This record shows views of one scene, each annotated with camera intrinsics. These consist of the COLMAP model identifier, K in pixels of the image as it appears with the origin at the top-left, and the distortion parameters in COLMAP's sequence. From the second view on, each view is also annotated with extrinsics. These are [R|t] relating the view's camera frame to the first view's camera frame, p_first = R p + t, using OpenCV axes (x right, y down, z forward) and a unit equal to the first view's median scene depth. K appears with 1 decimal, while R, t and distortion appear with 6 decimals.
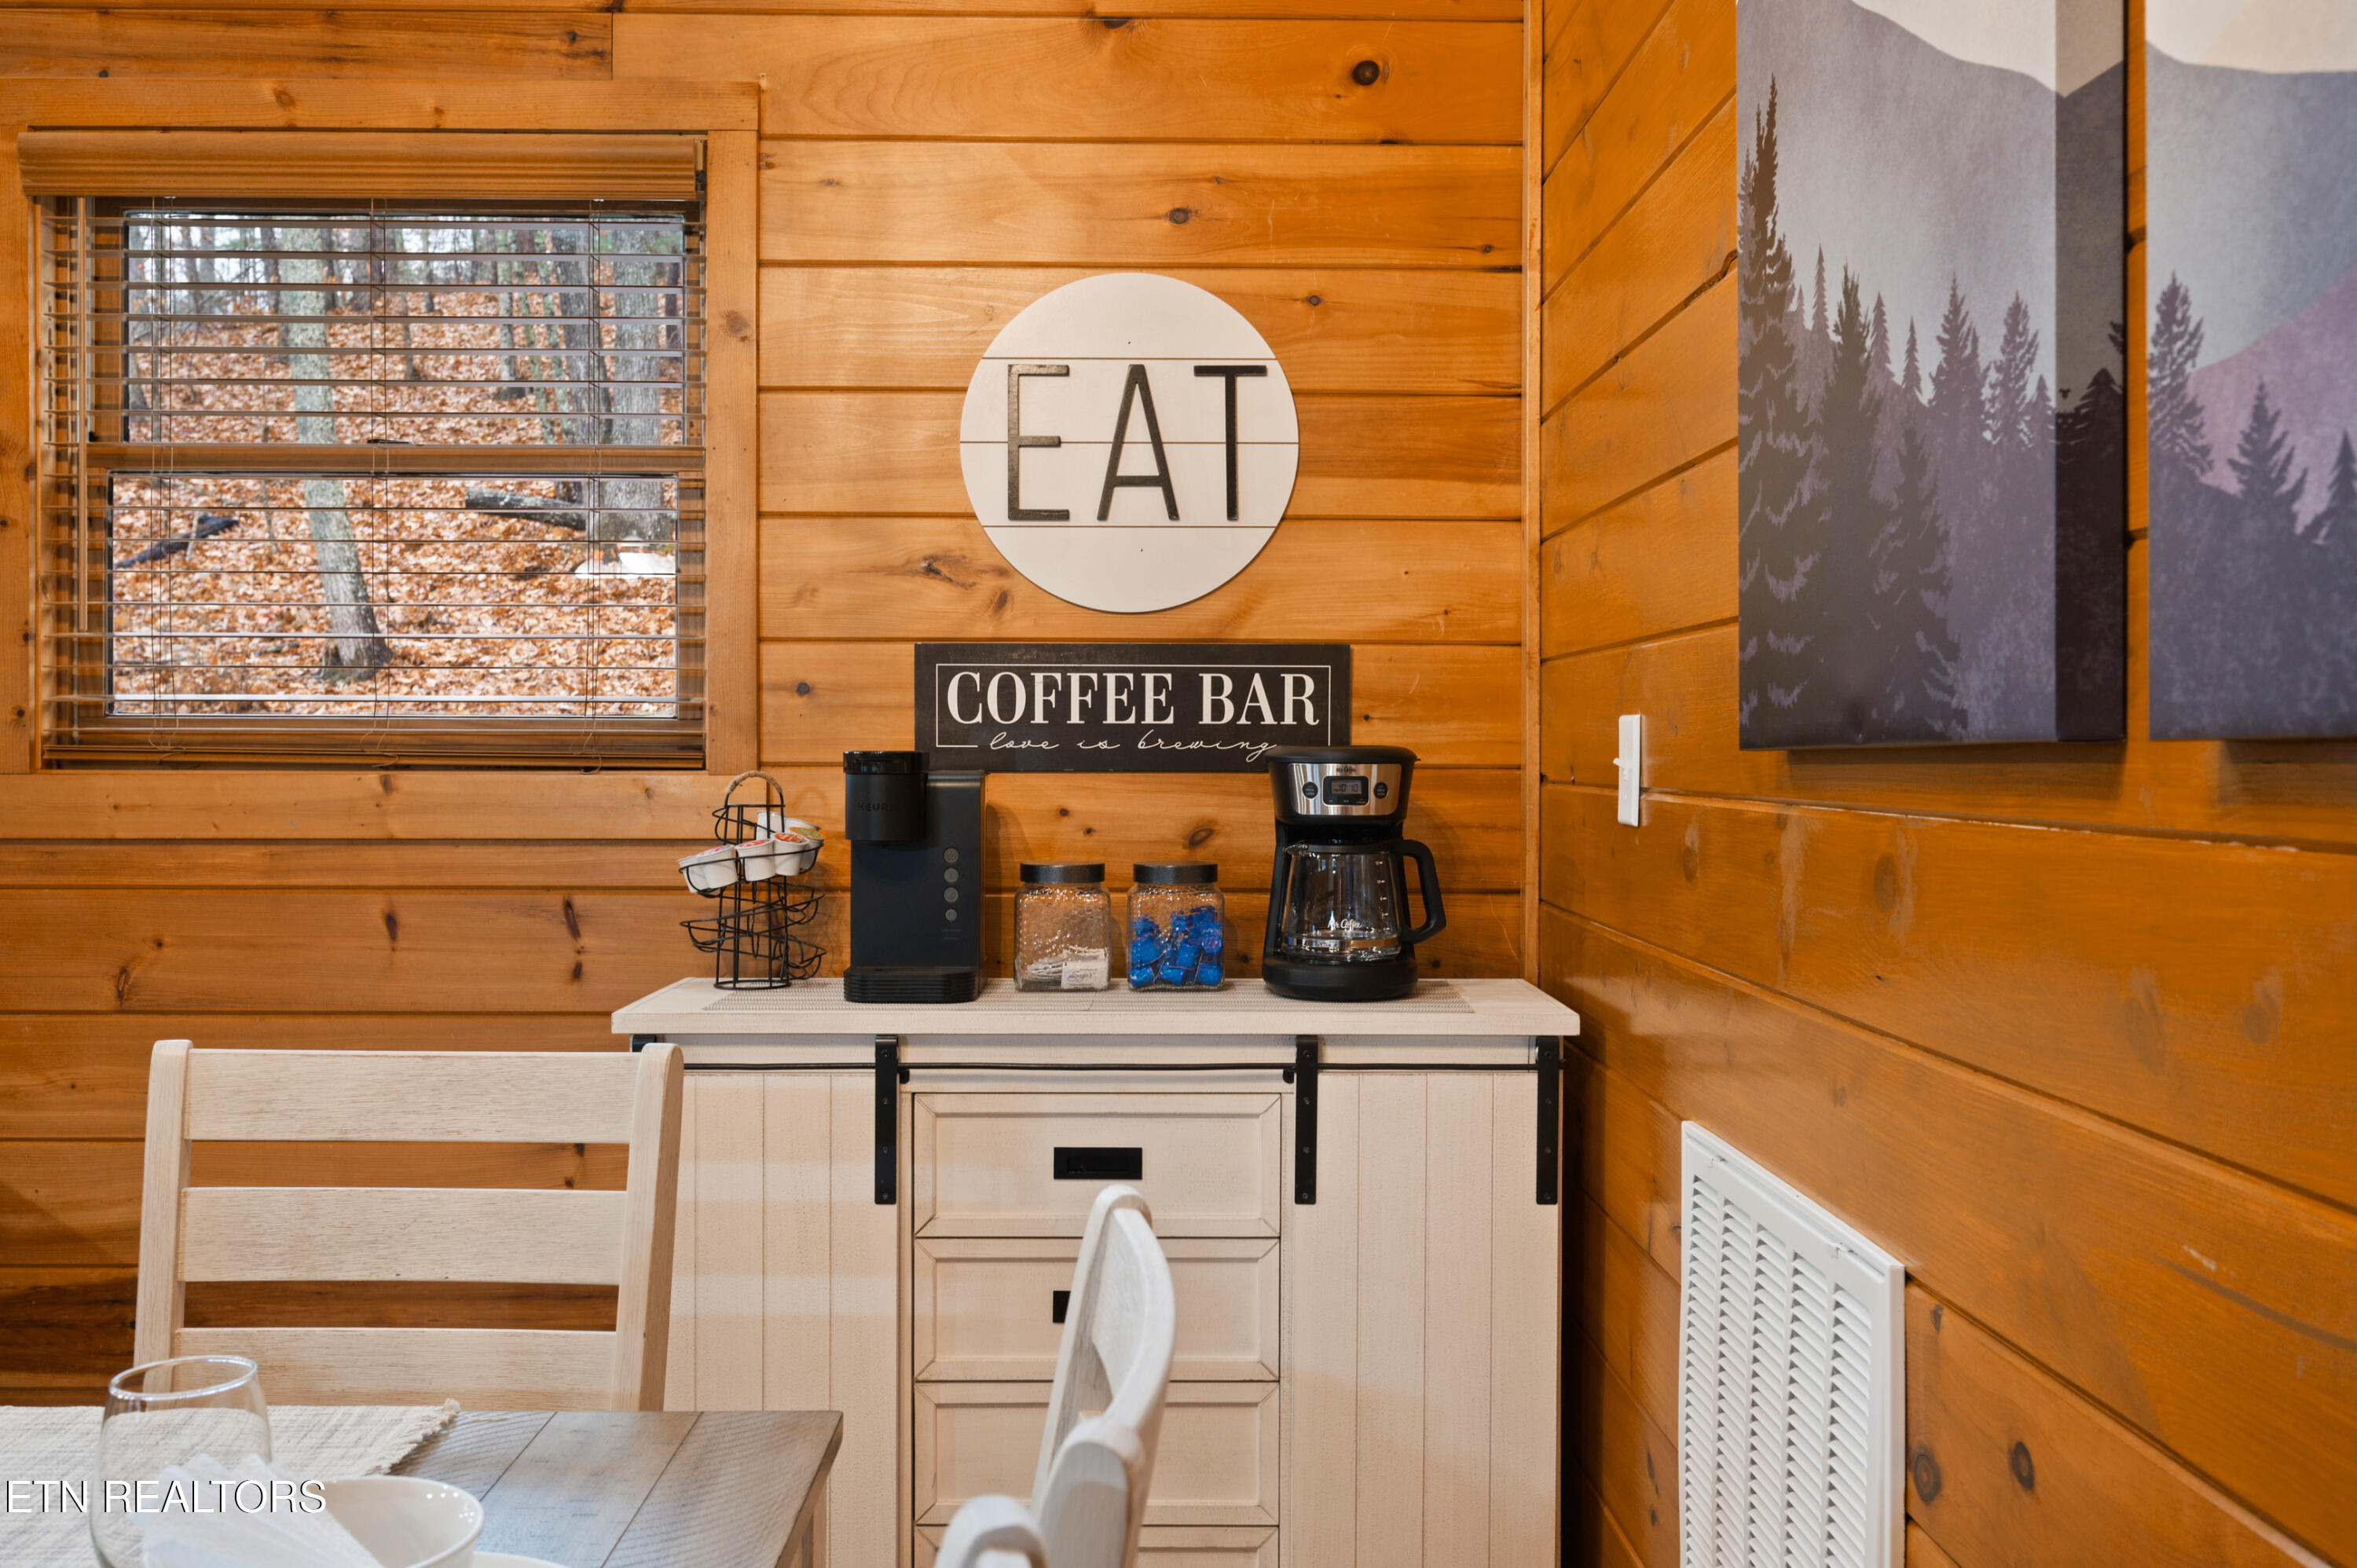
lens RADIAL K [[2054.1, 0, 1006.4], [0, 2054.1, 773.0], [0, 0, 1]] dist [-0.000021, 0.002066]
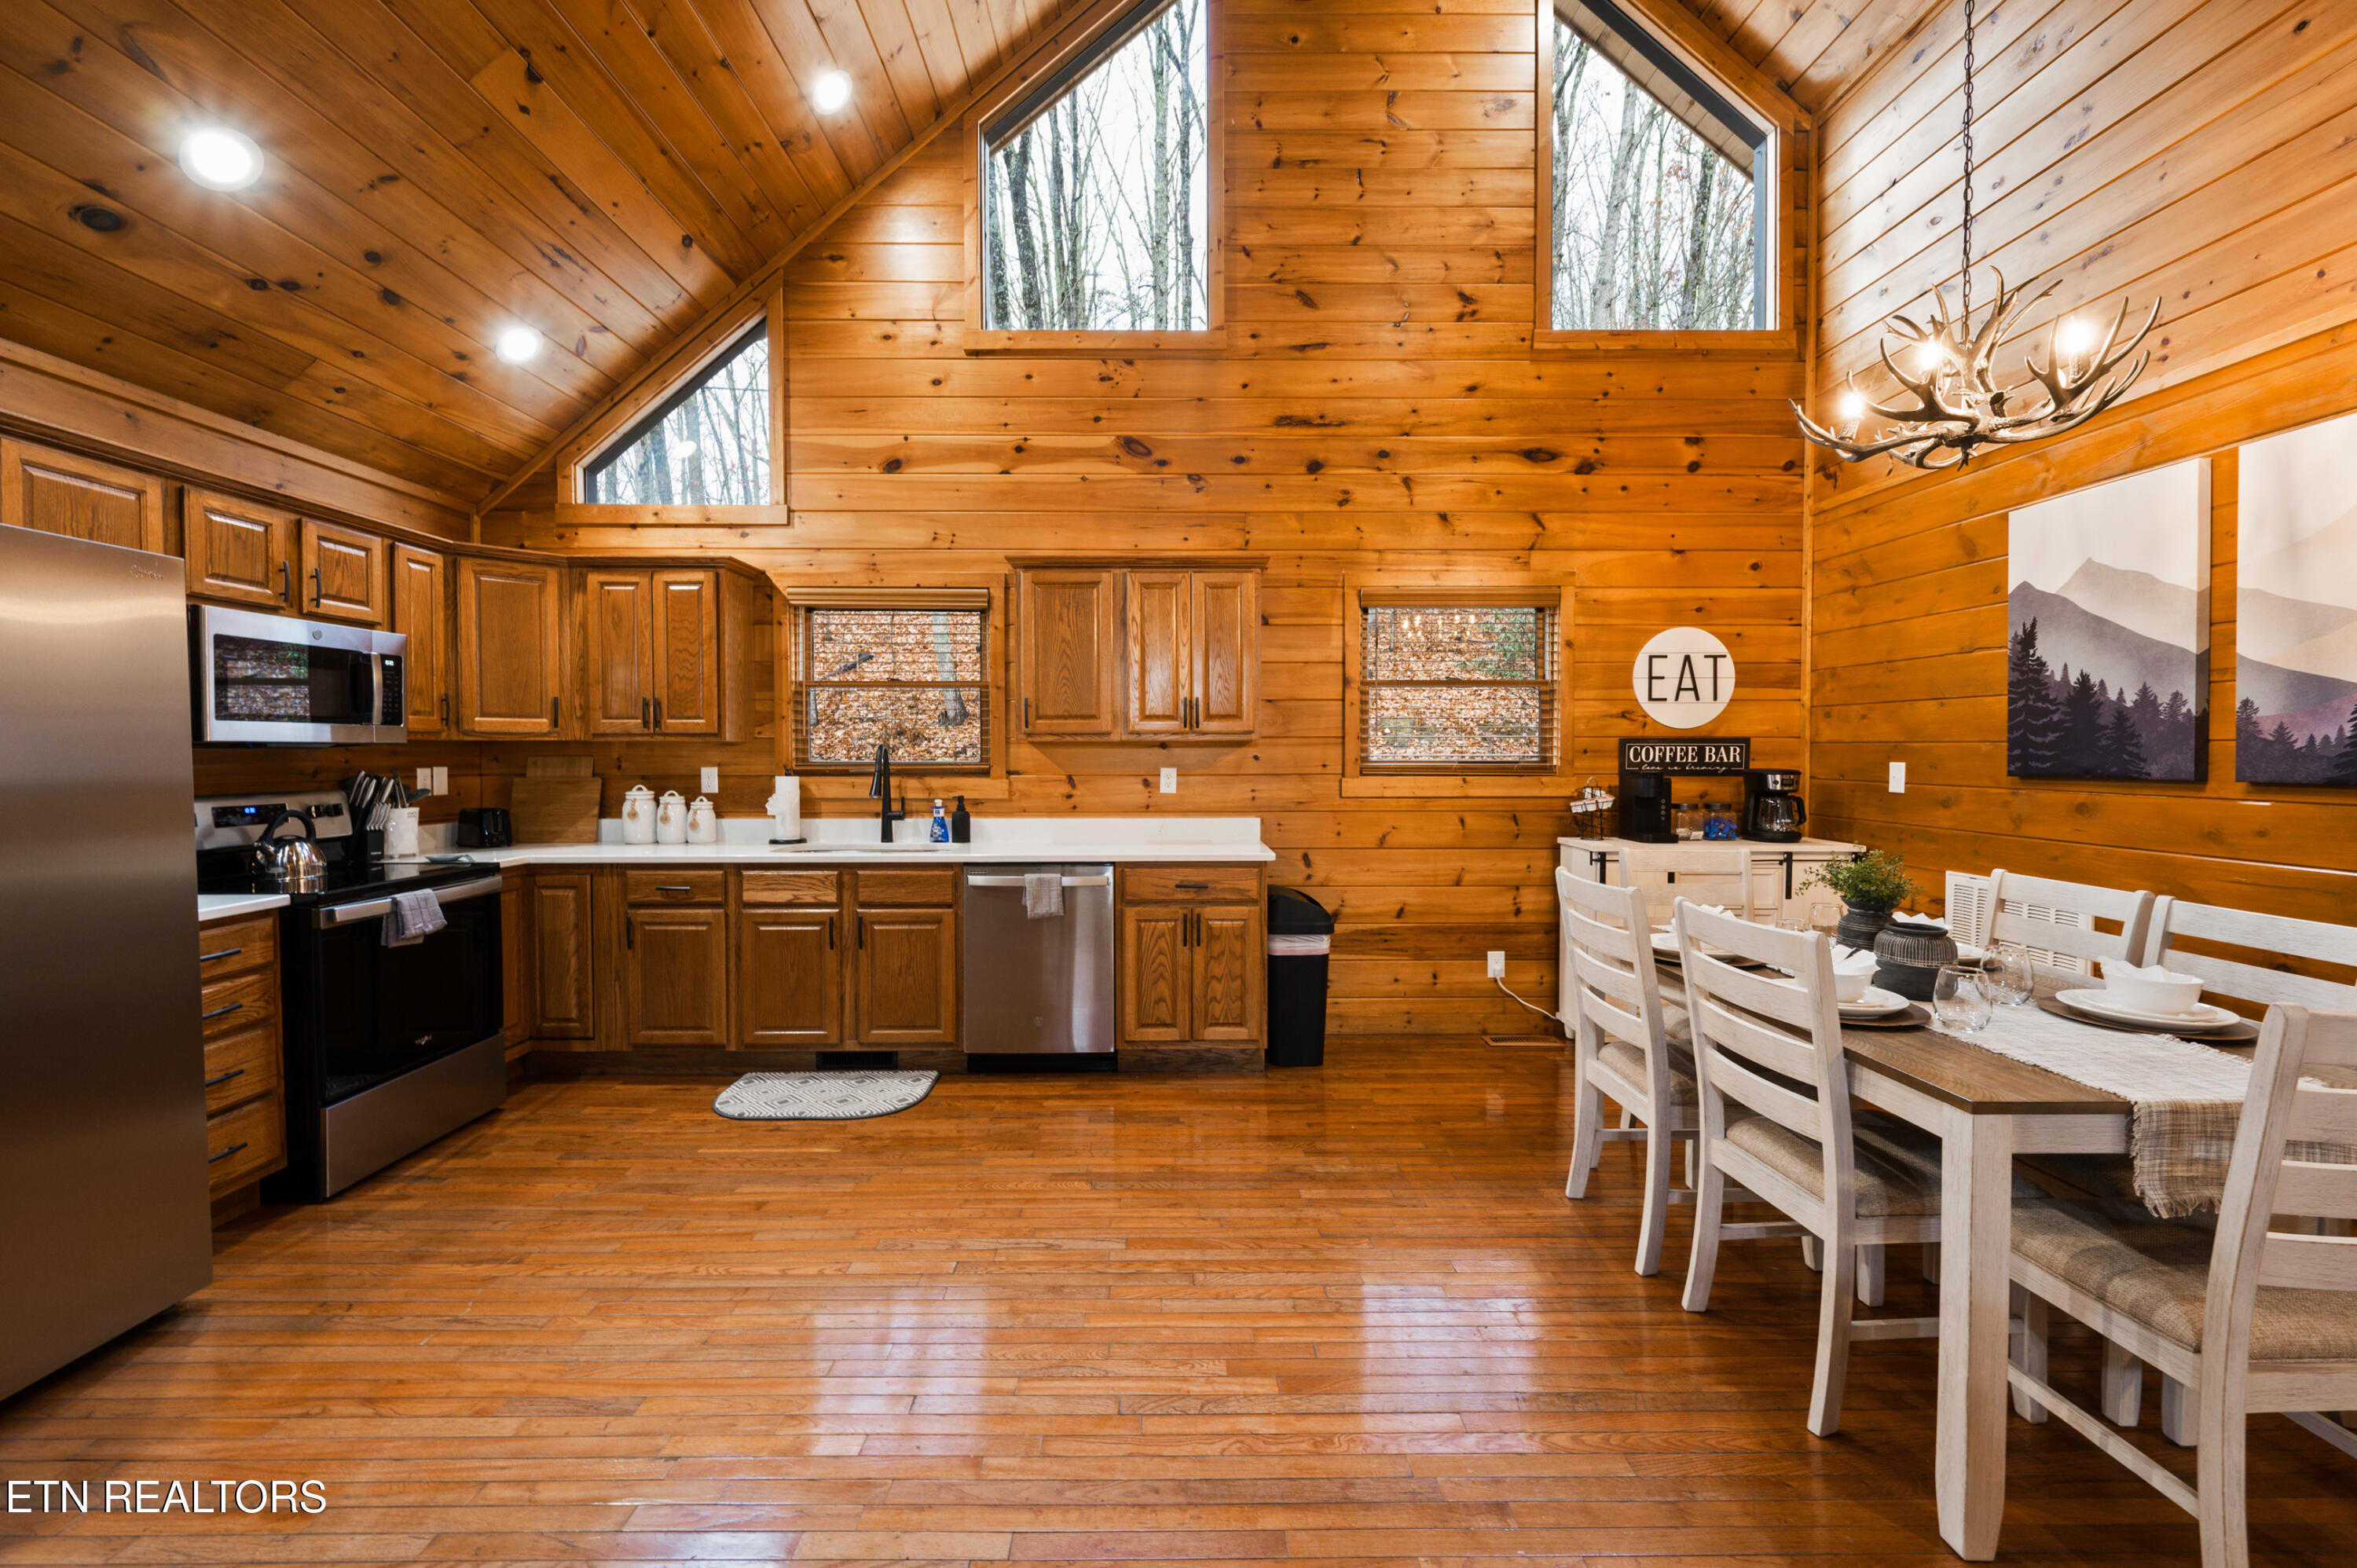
lens RADIAL K [[907.6, 0, 1158.6], [0, 907.6, 770.9], [0, 0, 1]] dist [-0.000182, -0.000080]
pose [[0.999938, -0.003255, -0.010639, -0.784732], [0.003376, 0.999930, 0.011384, -0.028734], [0.010601, -0.011419, 0.999879, -0.493044]]
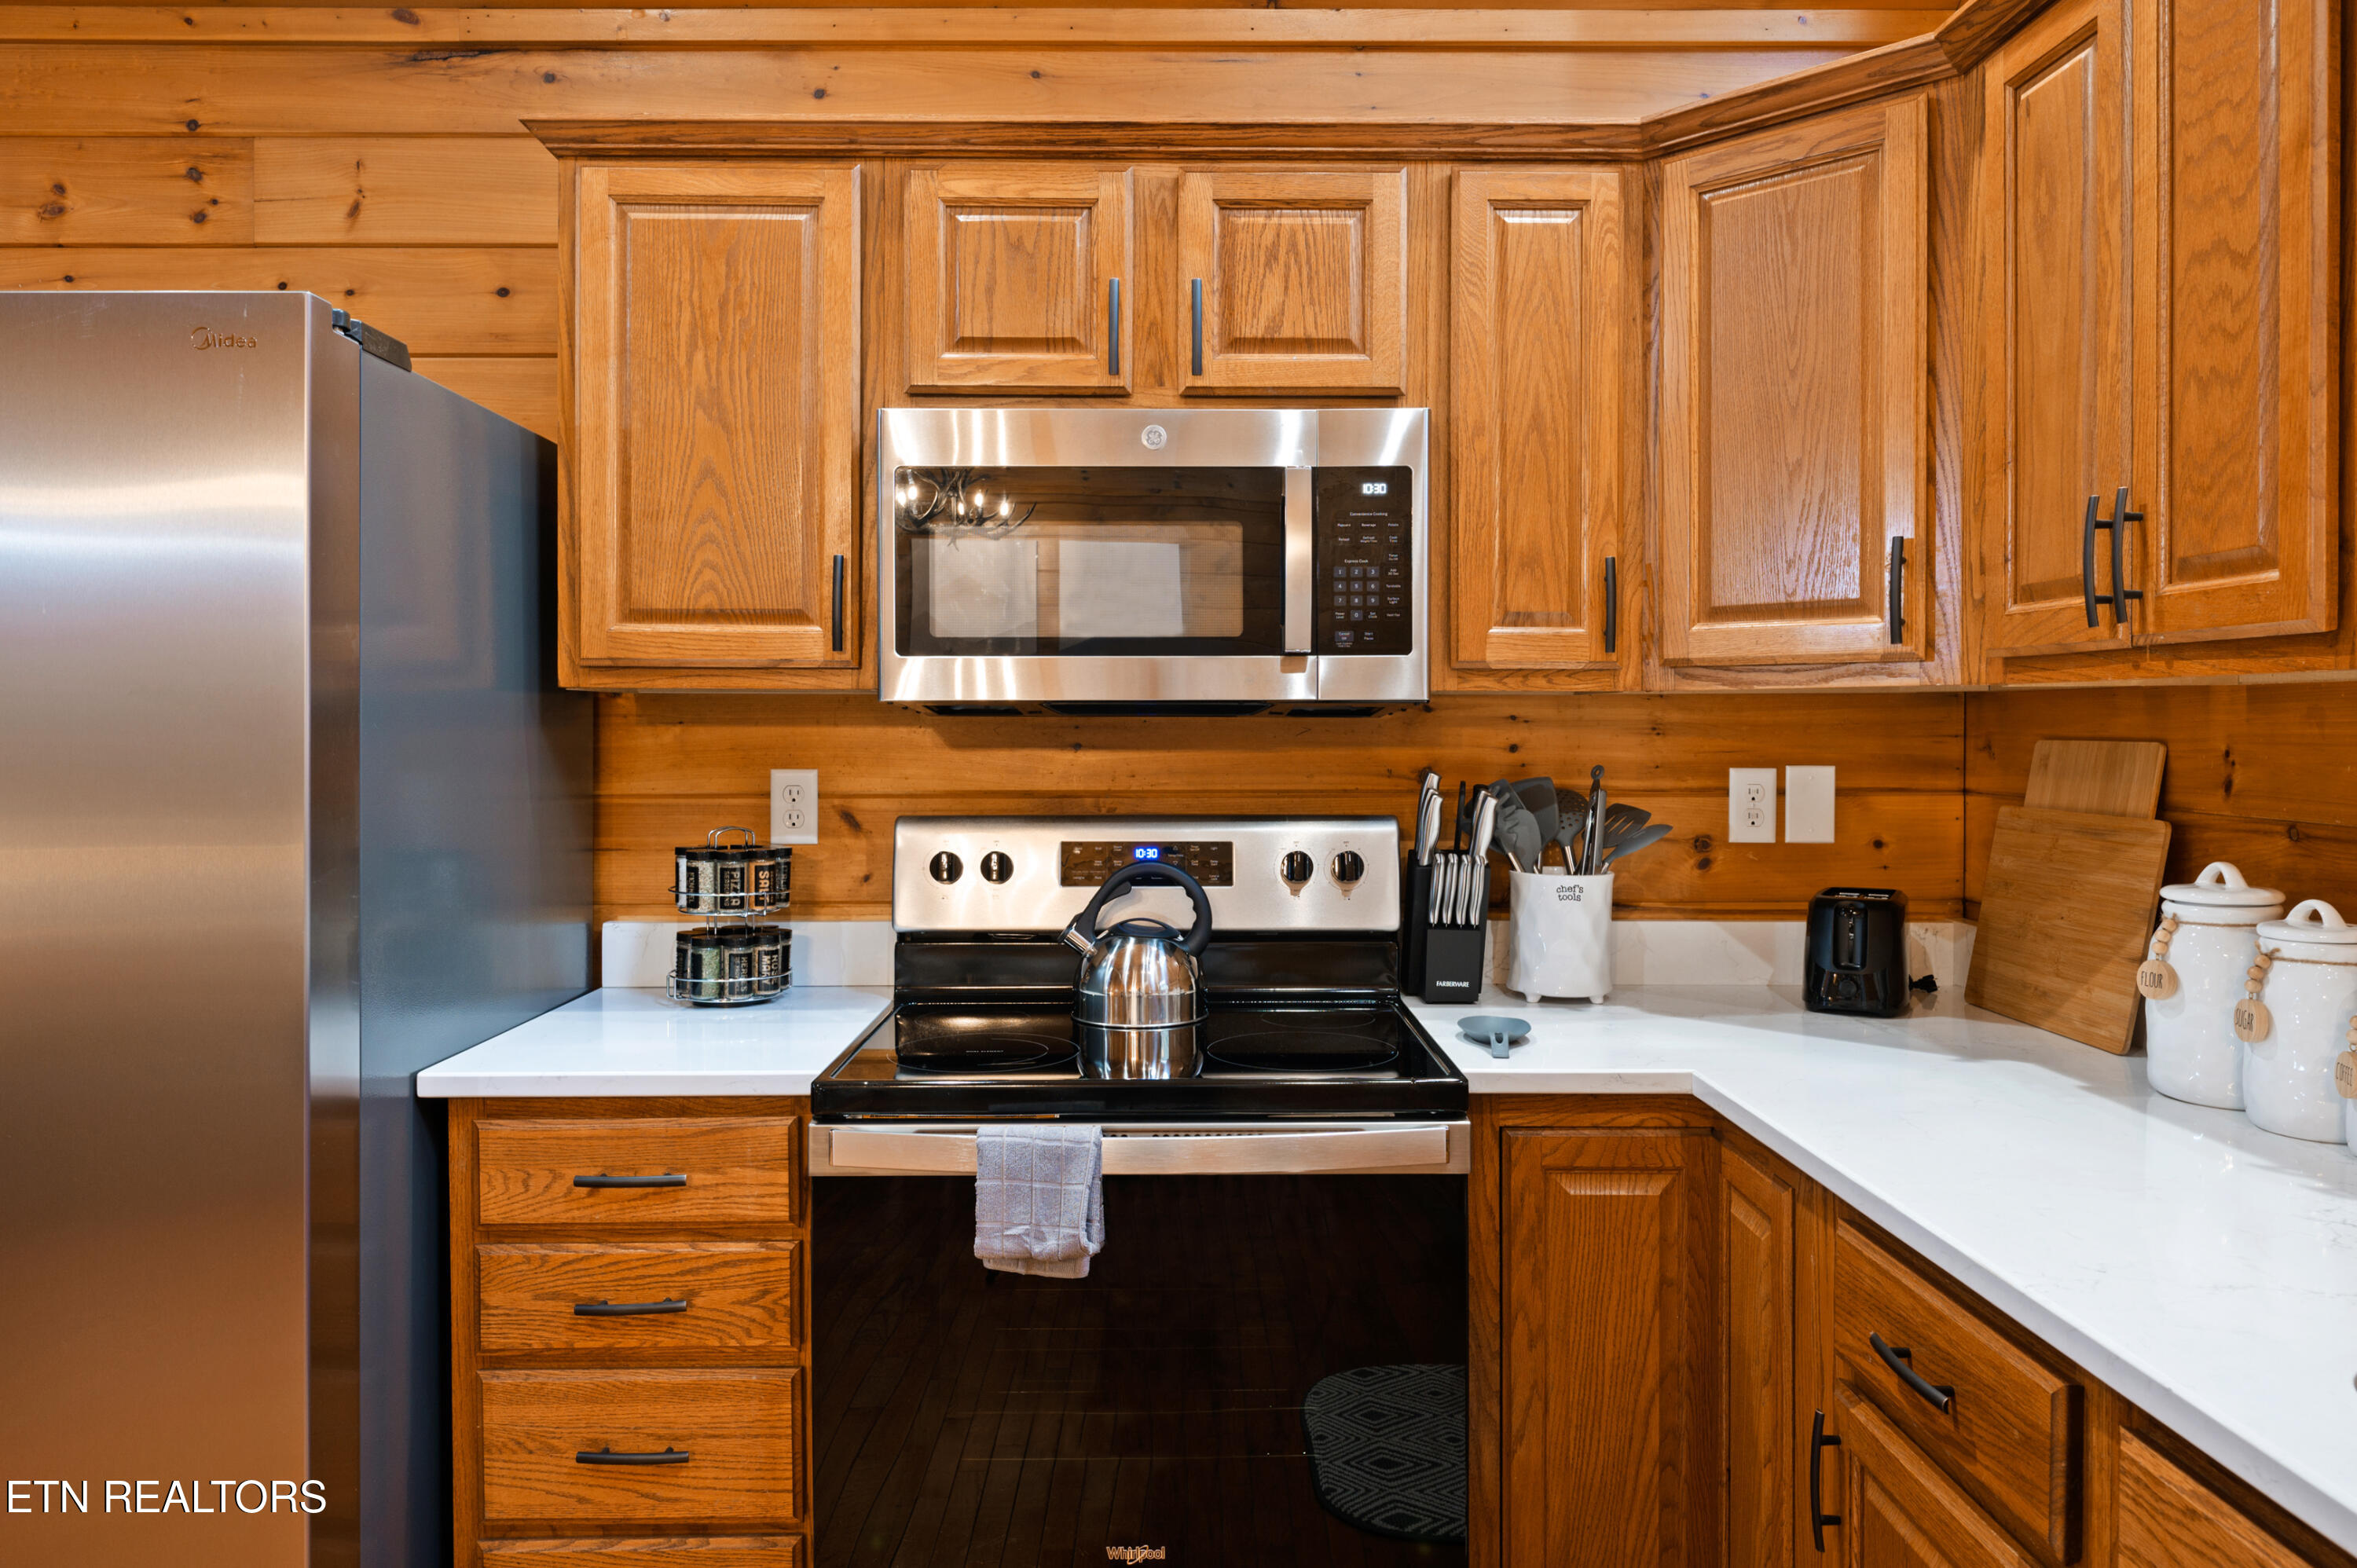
lens RADIAL K [[1608.7, 0, 1209.2], [0, 1608.7, 736.9], [0, 0, 1]] dist [0.002159, -0.000978]
pose [[0.011019, 0.006973, -0.999915, -0.999000], [-0.010402, 0.999922, 0.006859, -0.041461], [0.999885, 0.010325, 0.011090, 0.536845]]
